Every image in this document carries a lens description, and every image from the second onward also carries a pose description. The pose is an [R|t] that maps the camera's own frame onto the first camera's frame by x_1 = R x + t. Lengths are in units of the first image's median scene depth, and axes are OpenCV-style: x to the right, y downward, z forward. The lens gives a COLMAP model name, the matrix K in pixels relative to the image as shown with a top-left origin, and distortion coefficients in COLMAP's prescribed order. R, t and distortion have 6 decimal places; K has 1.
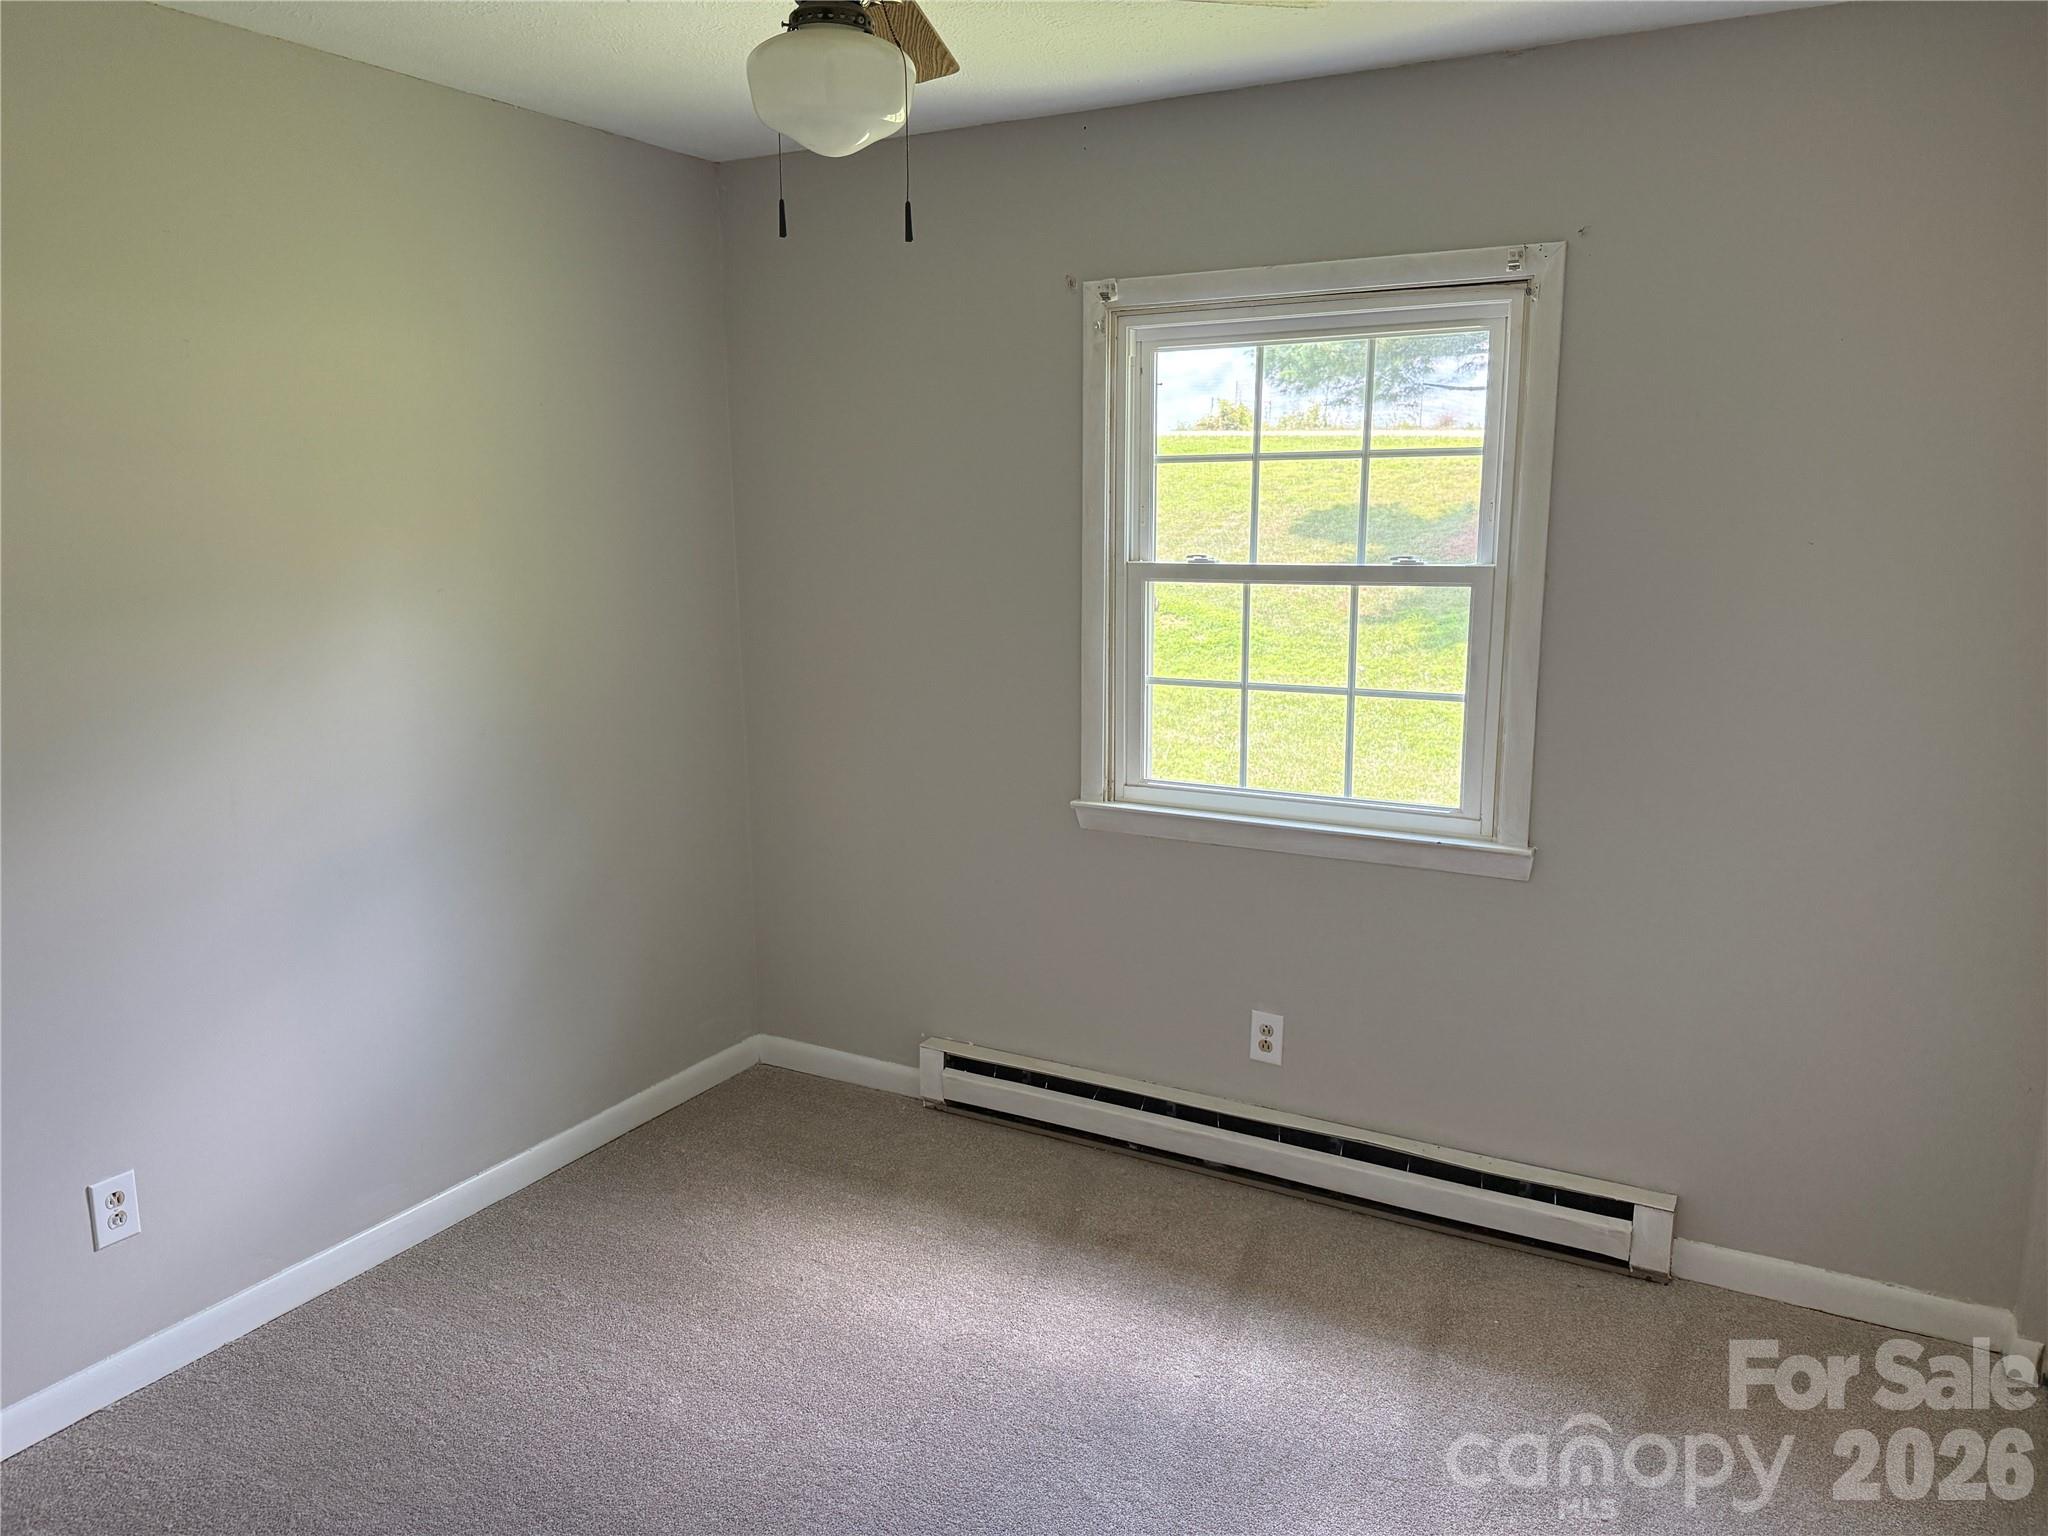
lens RADIAL K [[1457.9, 0, 1024.0], [0, 1457.9, 768.0], [0, 0, 1]] dist [0.120671, -0.139034]
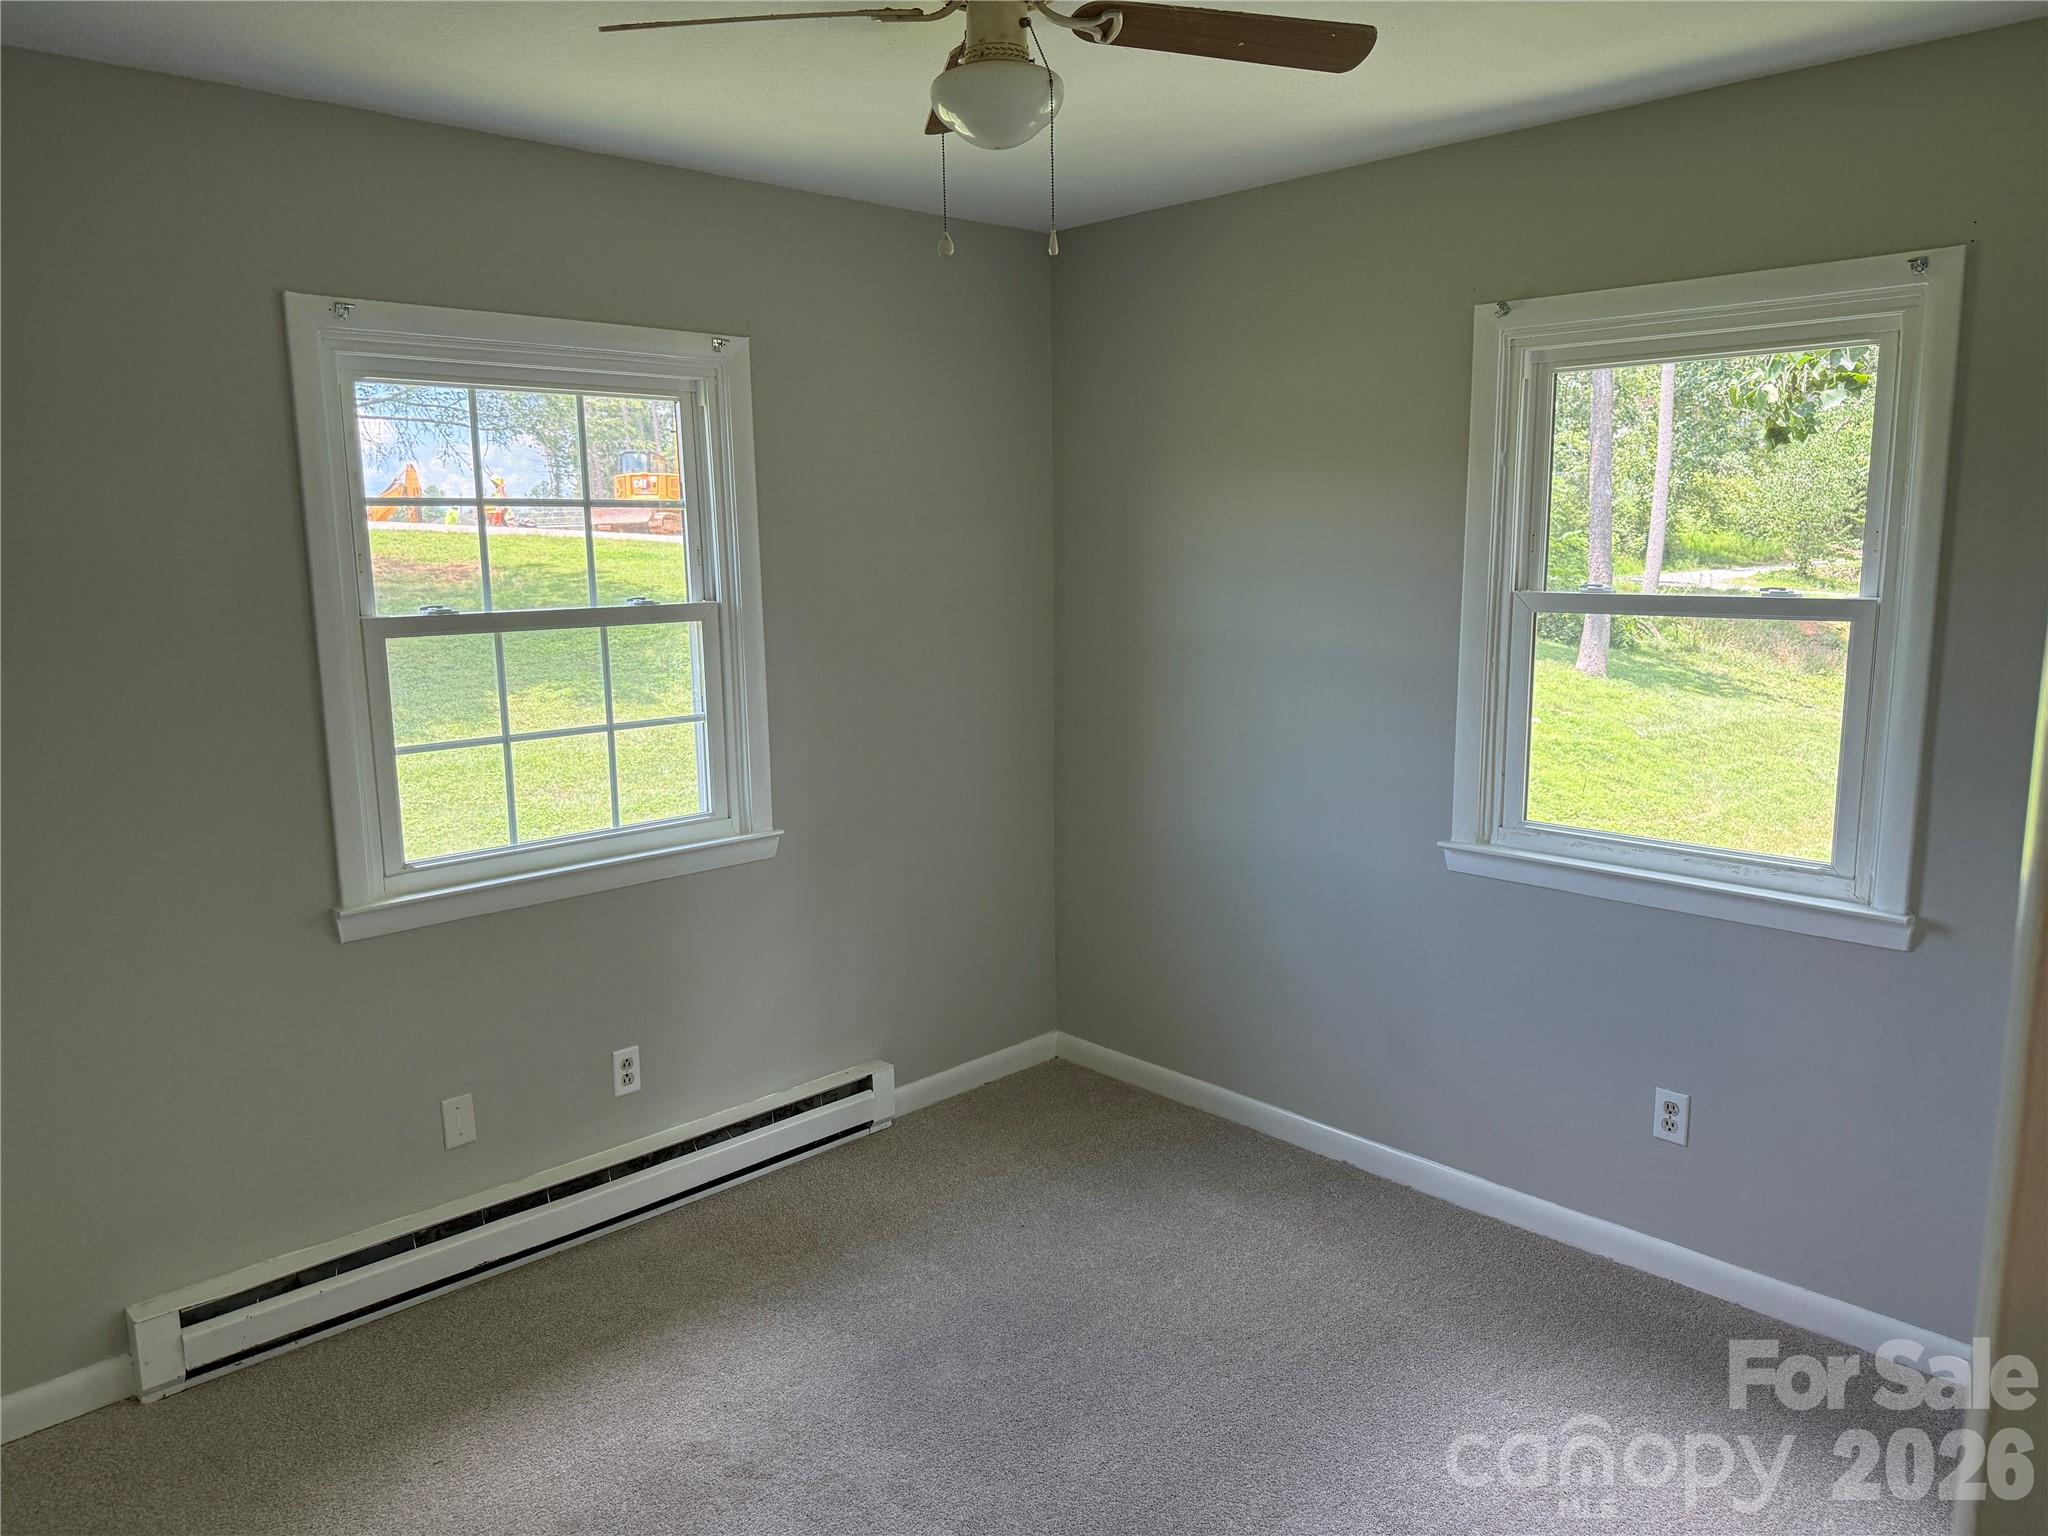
lens RADIAL K [[1457.9, 0, 1024.0], [0, 1457.9, 768.0], [0, 0, 1]] dist [0.120671, -0.139034]
pose [[0.293815, -0.150598, 0.943924, -0.675073], [0.195307, 0.976136, 0.094944, -0.064055], [-0.935696, 0.156459, 0.316216, 0.383312]]
